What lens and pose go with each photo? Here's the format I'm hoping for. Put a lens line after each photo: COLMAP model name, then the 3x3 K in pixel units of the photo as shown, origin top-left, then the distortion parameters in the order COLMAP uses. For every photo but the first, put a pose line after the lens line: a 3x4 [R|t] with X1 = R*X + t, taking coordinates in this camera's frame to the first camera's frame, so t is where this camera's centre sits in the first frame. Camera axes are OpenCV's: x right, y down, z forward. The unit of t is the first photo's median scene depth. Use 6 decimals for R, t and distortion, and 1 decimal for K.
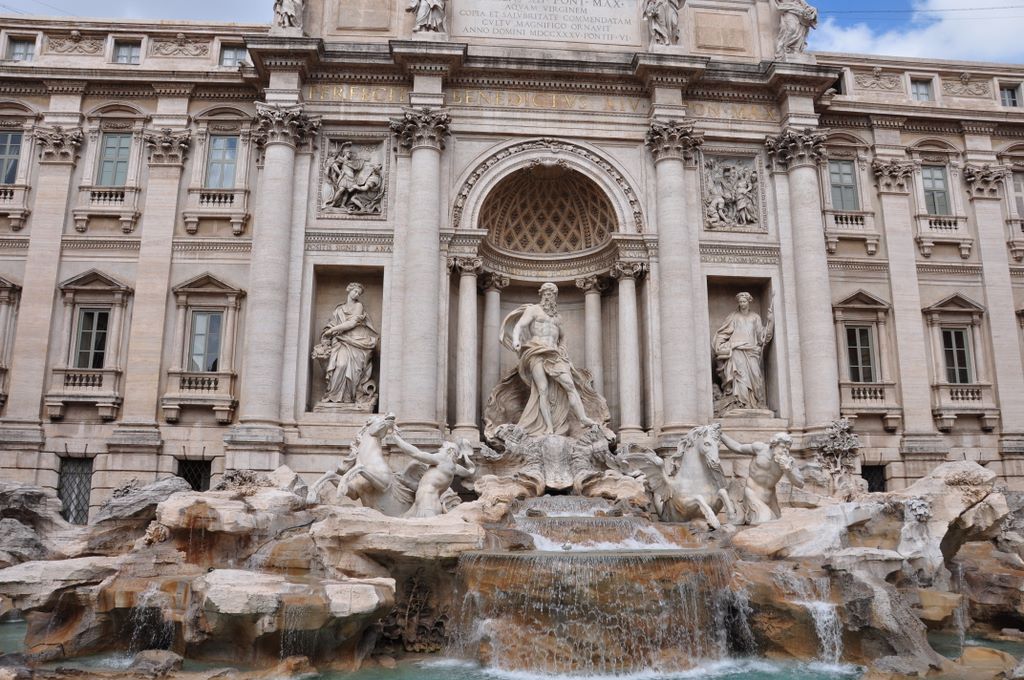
lens RADIAL K [[804.6, 0, 514.0], [0, 804.6, 352.9], [0, 0, 1]] dist [-0.160449, 0.127712]
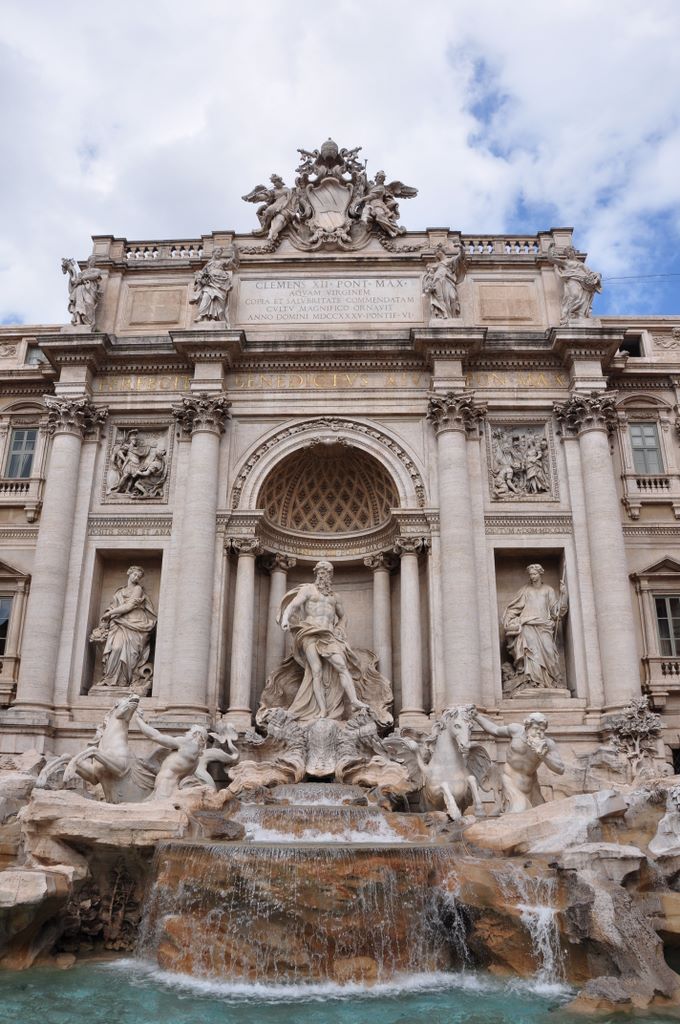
lens RADIAL K [[802.1, 0, 331.1], [0, 802.1, 508.6], [0, 0, 1]] dist [-0.160399, 0.120247]
pose [[0.993242, -0.036469, -0.110188, 0.157223], [0.017827, 0.986022, -0.165657, 0.010990], [0.114689, 0.162573, 0.980008, 0.032555]]
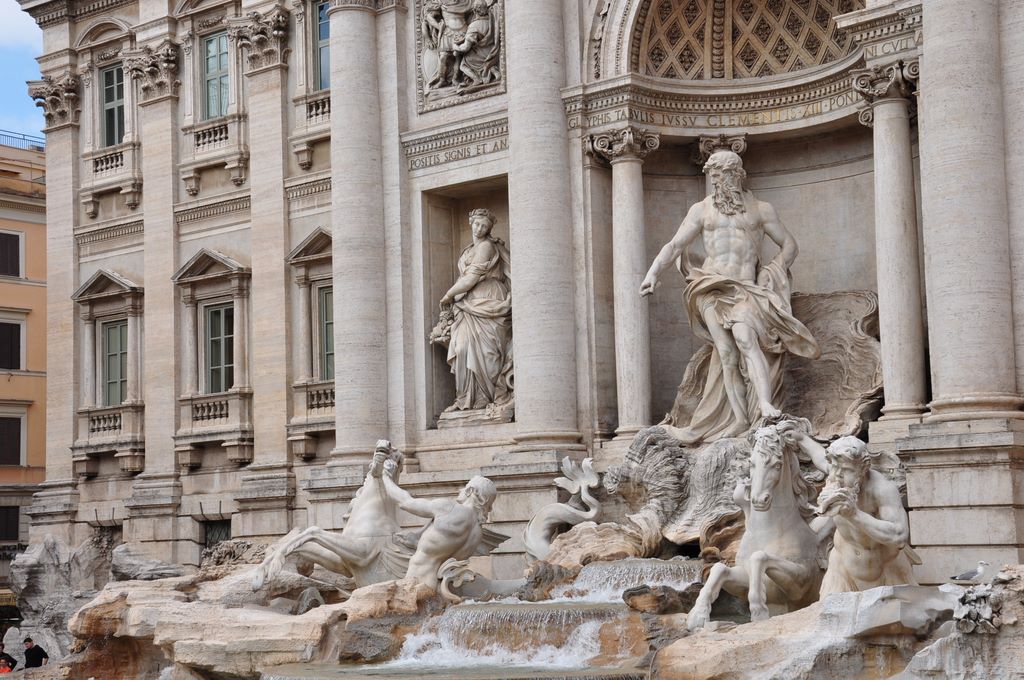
lens RADIAL K [[1715.3, 0, 505.2], [0, 1715.3, 347.9], [0, 0, 1]] dist [0.283752, 0.000000]
pose [[0.705973, -0.107522, -0.700030, 0.705147], [0.175312, 0.984179, 0.025634, -0.013701], [0.686198, -0.140820, 0.713654, 0.067214]]
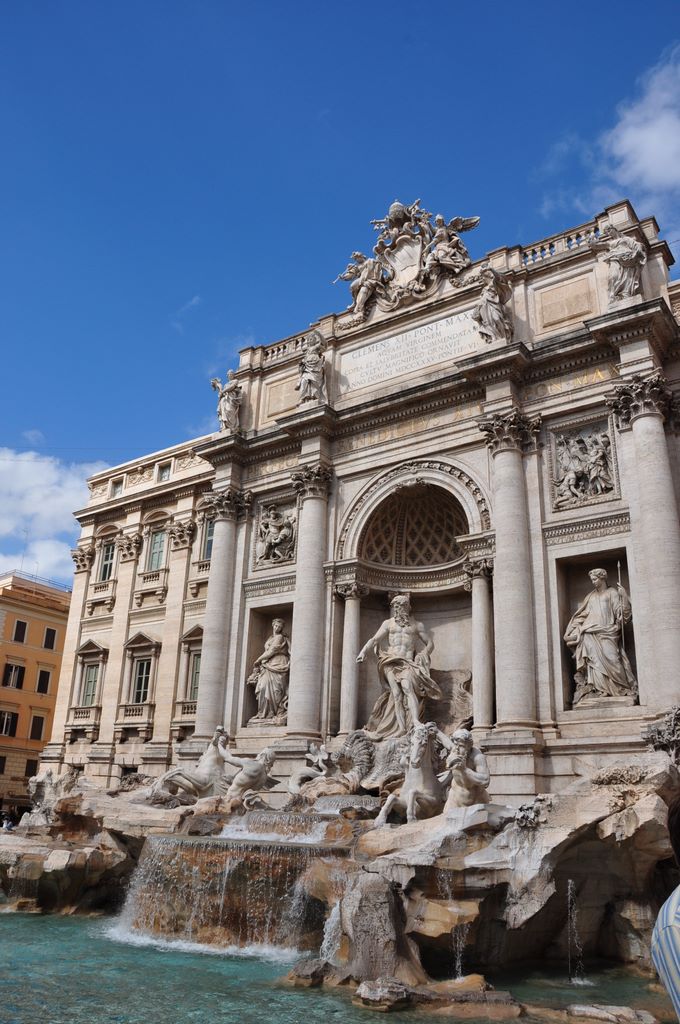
lens RADIAL K [[802.1, 0, 329.1], [0, 802.1, 508.7], [0, 0, 1]] dist [-0.160399, 0.120247]
pose [[0.756559, -0.218313, -0.616407, 0.643077], [0.099022, 0.970003, -0.222009, 0.028237], [0.646385, 0.106925, 0.755483, 0.104636]]
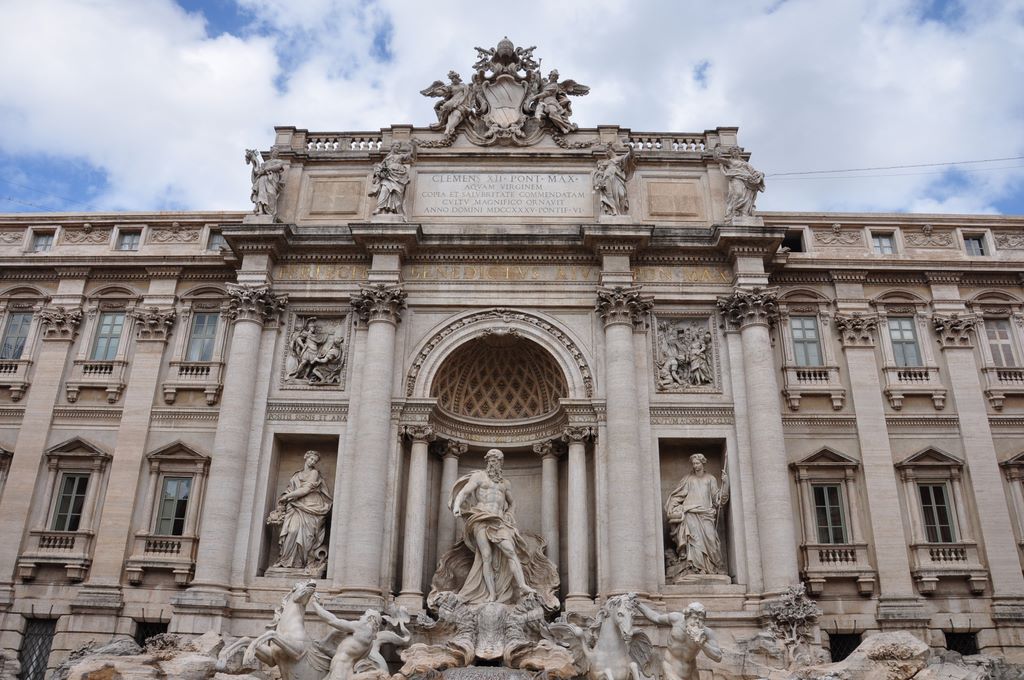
lens RADIAL K [[804.6, 0, 512.7], [0, 804.6, 344.1], [0, 0, 1]] dist [-0.160449, 0.127712]
pose [[0.995167, -0.027550, -0.094249, 0.160375], [0.007744, 0.978866, -0.204358, -0.009688], [0.097887, 0.202641, 0.974348, -0.013452]]
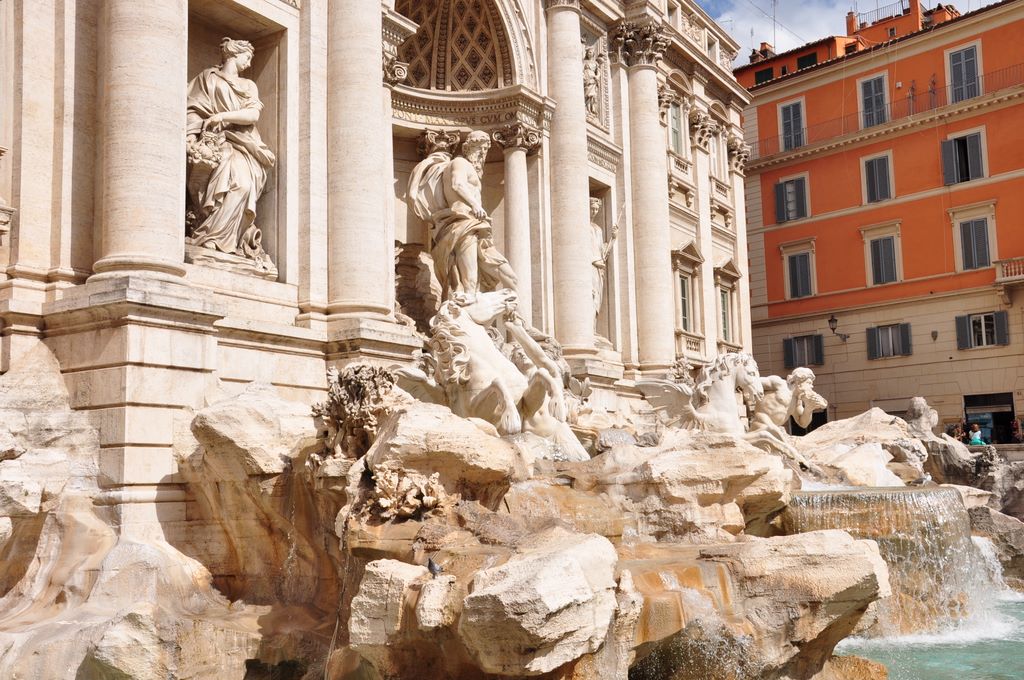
lens RADIAL K [[1038.4, 0, 519.0], [0, 1038.4, 346.1], [0, 0, 1]] dist [0.014610, 0.000000]
pose [[0.598968, 0.086750, 0.796061, -0.624785], [-0.140606, 0.990063, -0.002097, 0.092818], [-0.788332, -0.110675, 0.605213, 0.388328]]
